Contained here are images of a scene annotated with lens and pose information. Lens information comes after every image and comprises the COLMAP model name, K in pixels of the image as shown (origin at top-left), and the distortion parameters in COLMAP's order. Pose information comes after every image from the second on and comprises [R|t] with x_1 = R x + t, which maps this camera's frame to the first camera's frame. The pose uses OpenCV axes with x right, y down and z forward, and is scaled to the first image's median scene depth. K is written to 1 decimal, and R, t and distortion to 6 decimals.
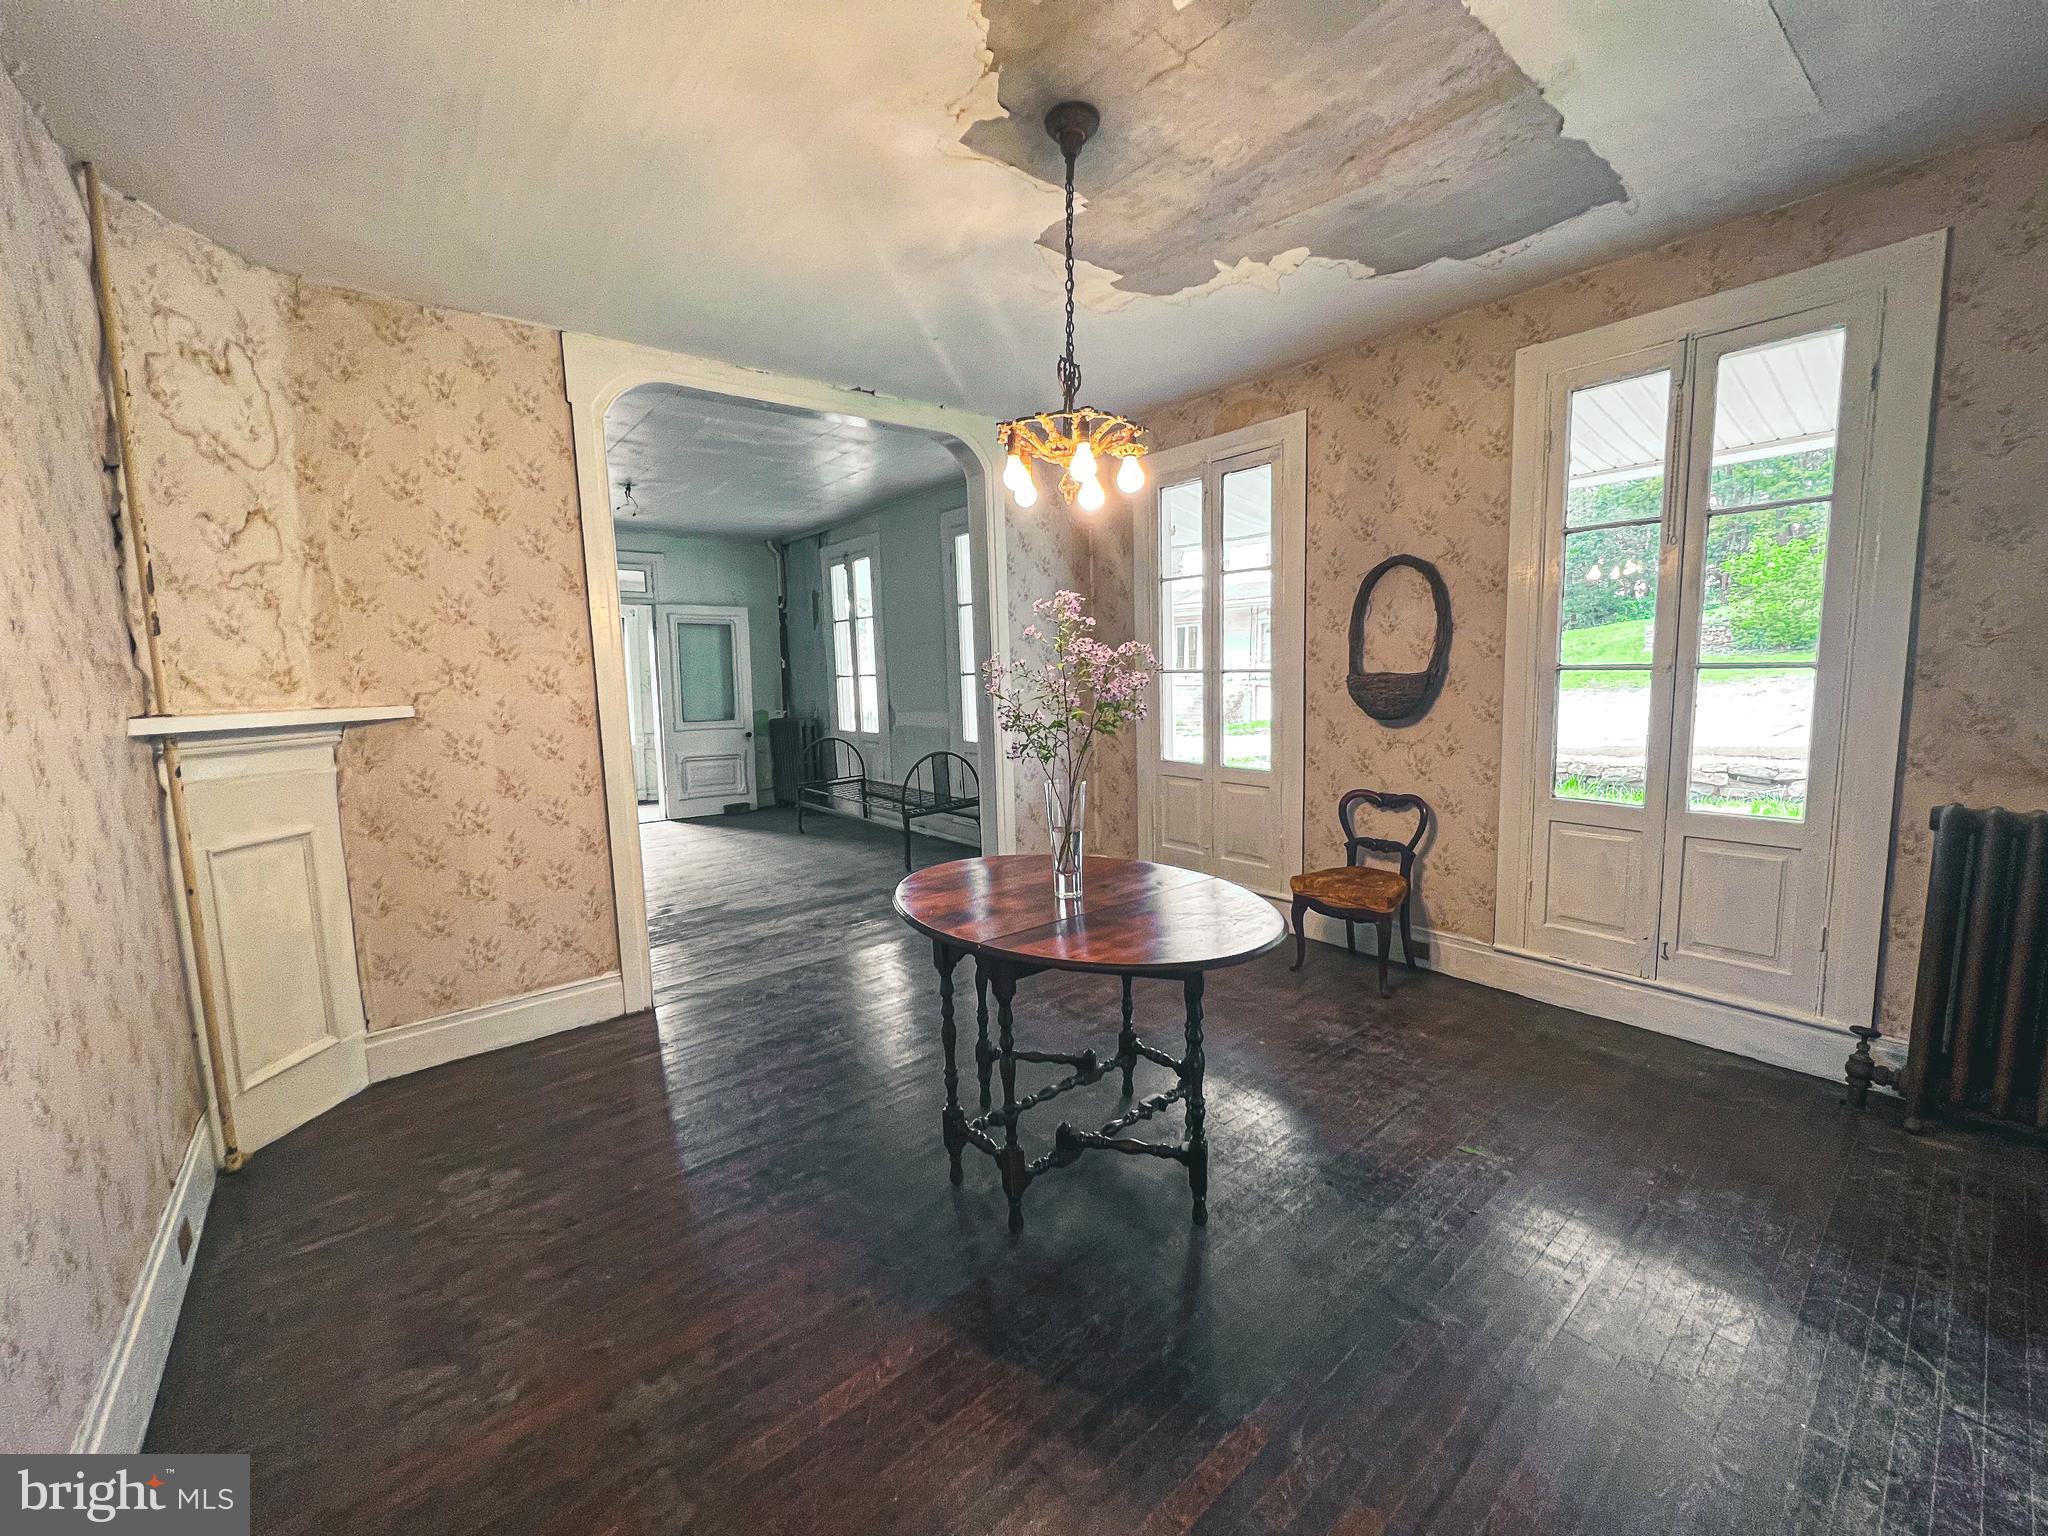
lens RADIAL K [[817.8, 0, 1016.8], [0, 817.8, 765.8], [0, 0, 1]] dist [-0.001494, -0.000136]
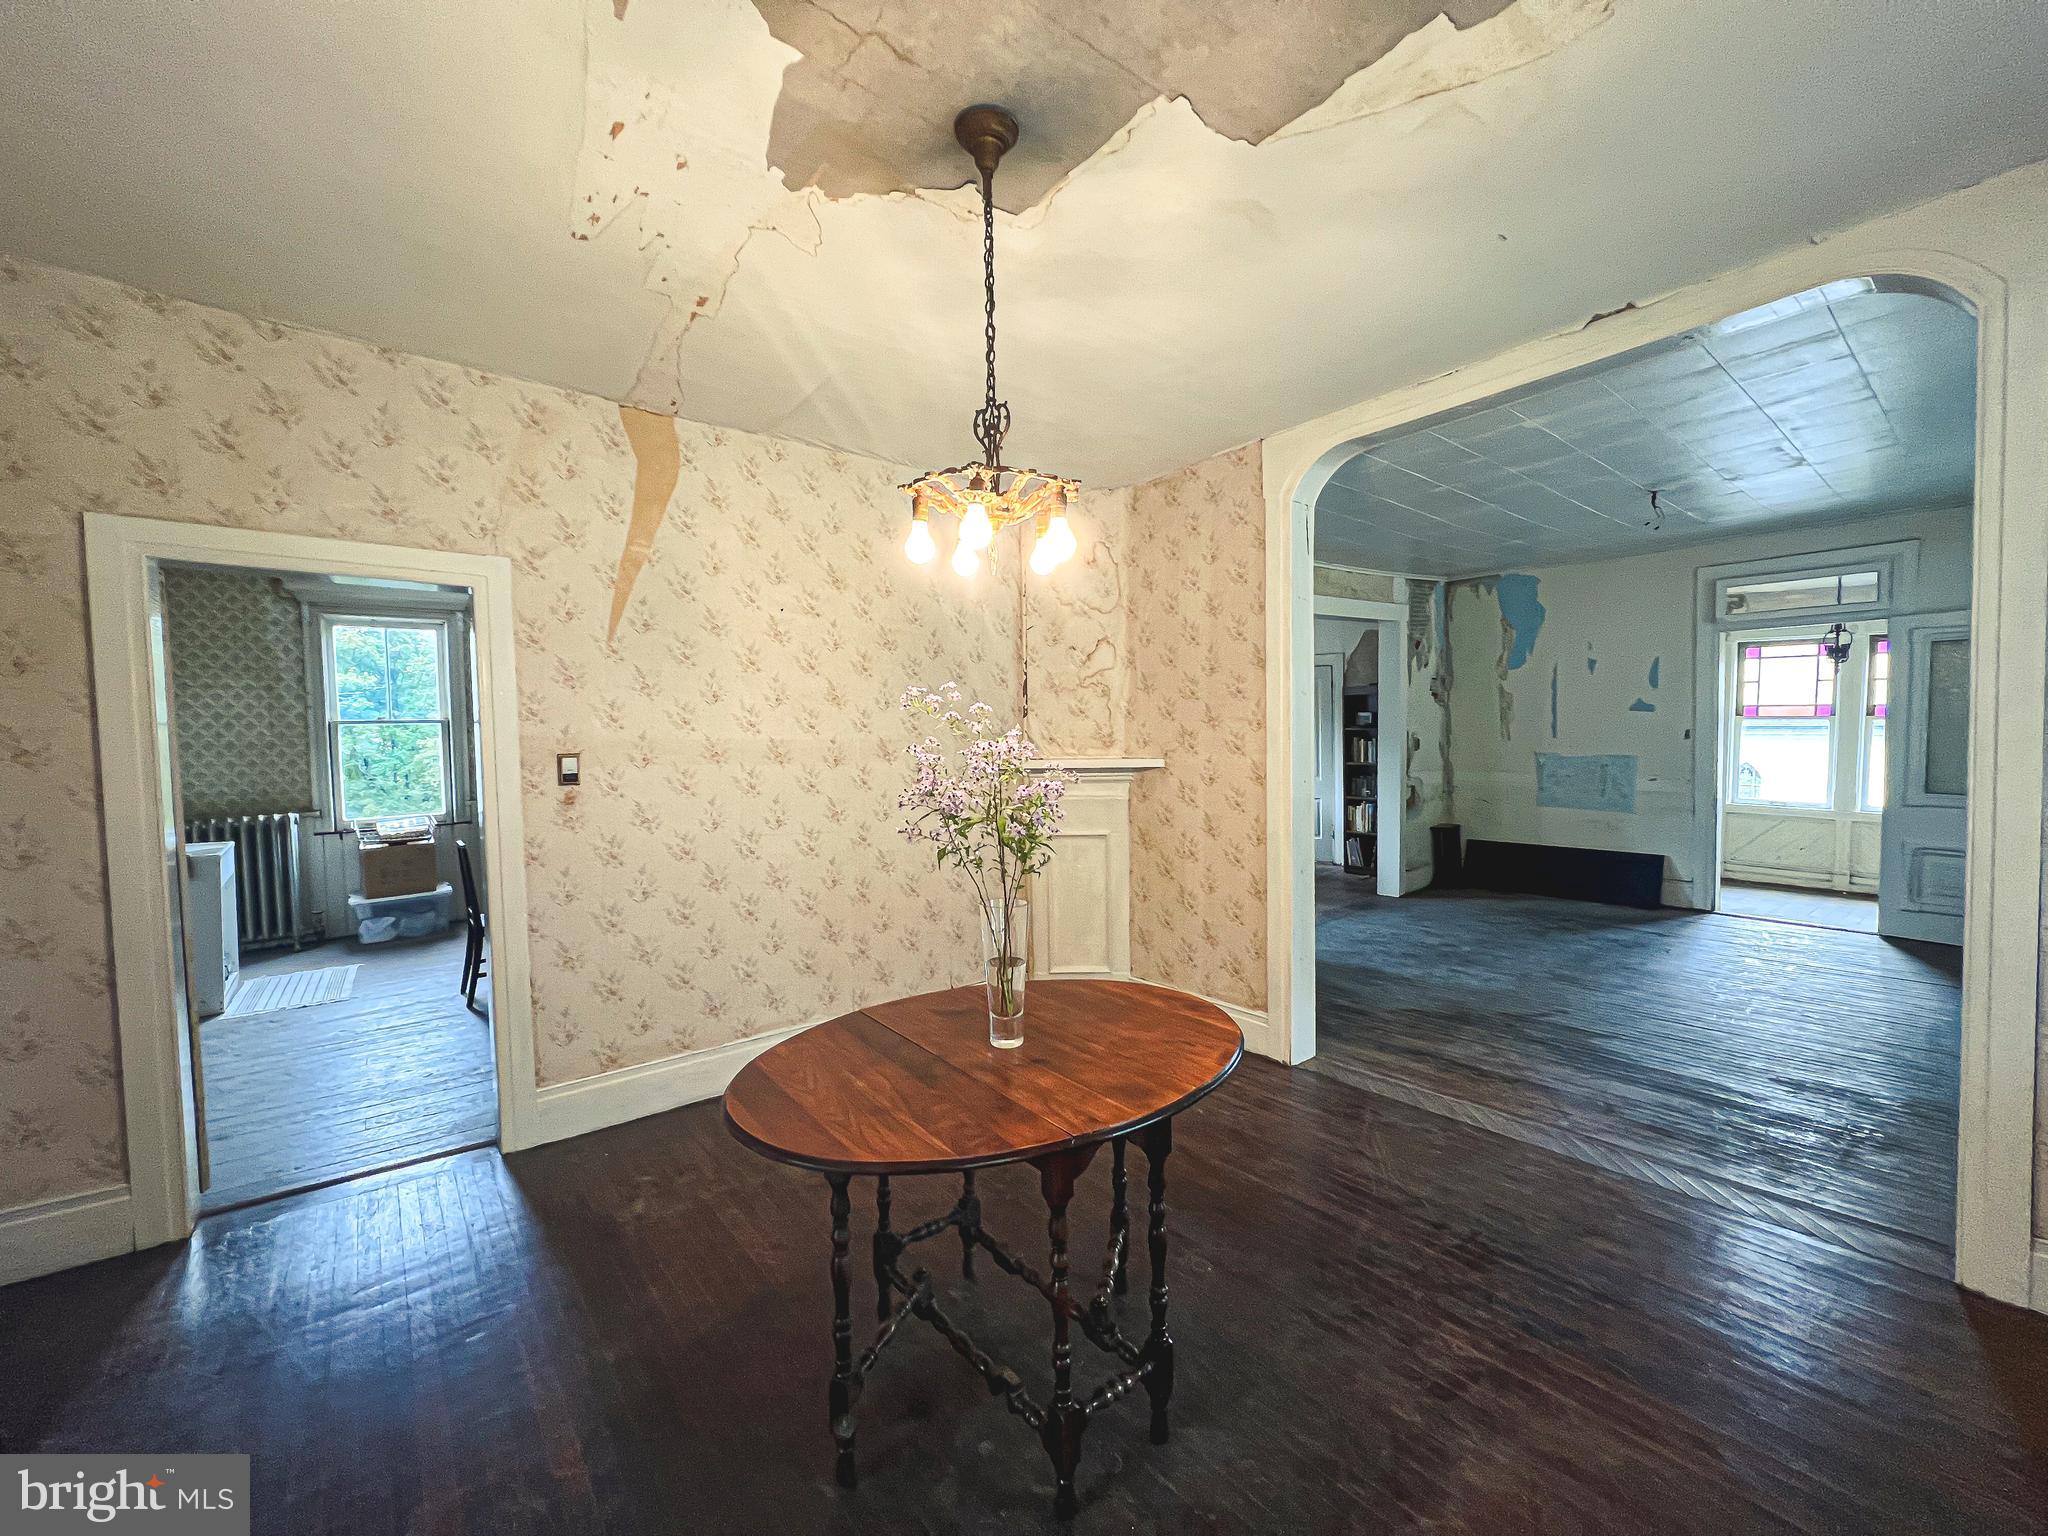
lens RADIAL K [[817.8, 0, 1016.8], [0, 817.8, 765.8], [0, 0, 1]] dist [-0.001494, -0.000136]
pose [[-0.015492, 0.068423, -0.997536, 0.263220], [-0.095819, 0.992963, 0.069597, -0.053964], [0.995278, 0.096661, -0.008826, 0.303630]]
